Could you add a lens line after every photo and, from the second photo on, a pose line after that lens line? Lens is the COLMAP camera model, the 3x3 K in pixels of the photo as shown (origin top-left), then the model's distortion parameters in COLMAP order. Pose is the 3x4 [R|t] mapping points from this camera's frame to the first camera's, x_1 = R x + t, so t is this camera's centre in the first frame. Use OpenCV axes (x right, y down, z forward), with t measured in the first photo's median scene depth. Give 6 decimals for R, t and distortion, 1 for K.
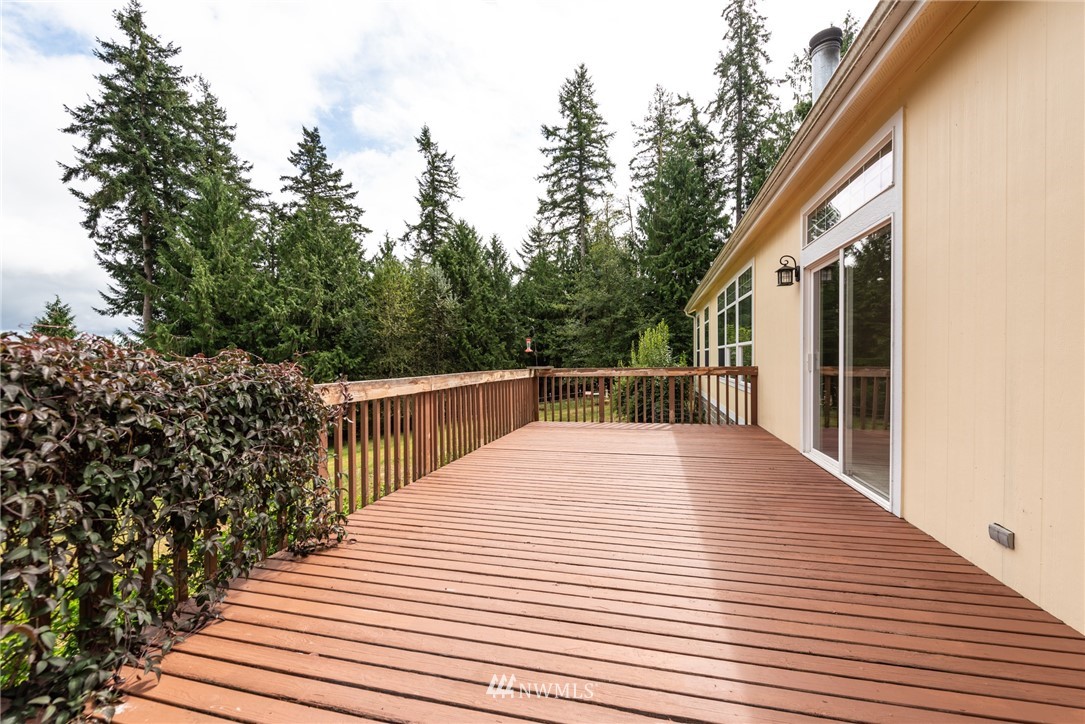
lens RADIAL K [[443.8, 0, 546.0], [0, 443.8, 367.0], [0, 0, 1]] dist [0.006533, -0.000134]
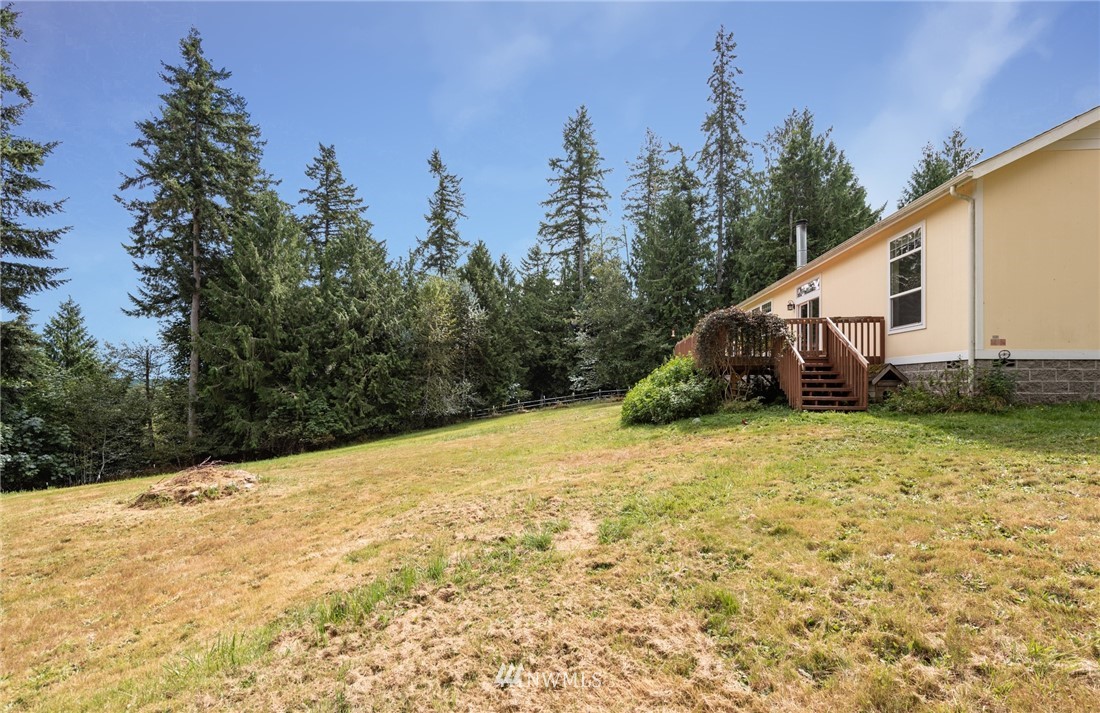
lens RADIAL K [[514.8, 0, 538.5], [0, 514.8, 376.4], [0, 0, 1]] dist [0.016681, 0.000611]
pose [[0.992740, 0.015798, 0.119239, -0.190685], [-0.011690, 0.999316, -0.035071, 0.050099], [-0.119711, 0.033423, 0.992246, -0.275878]]
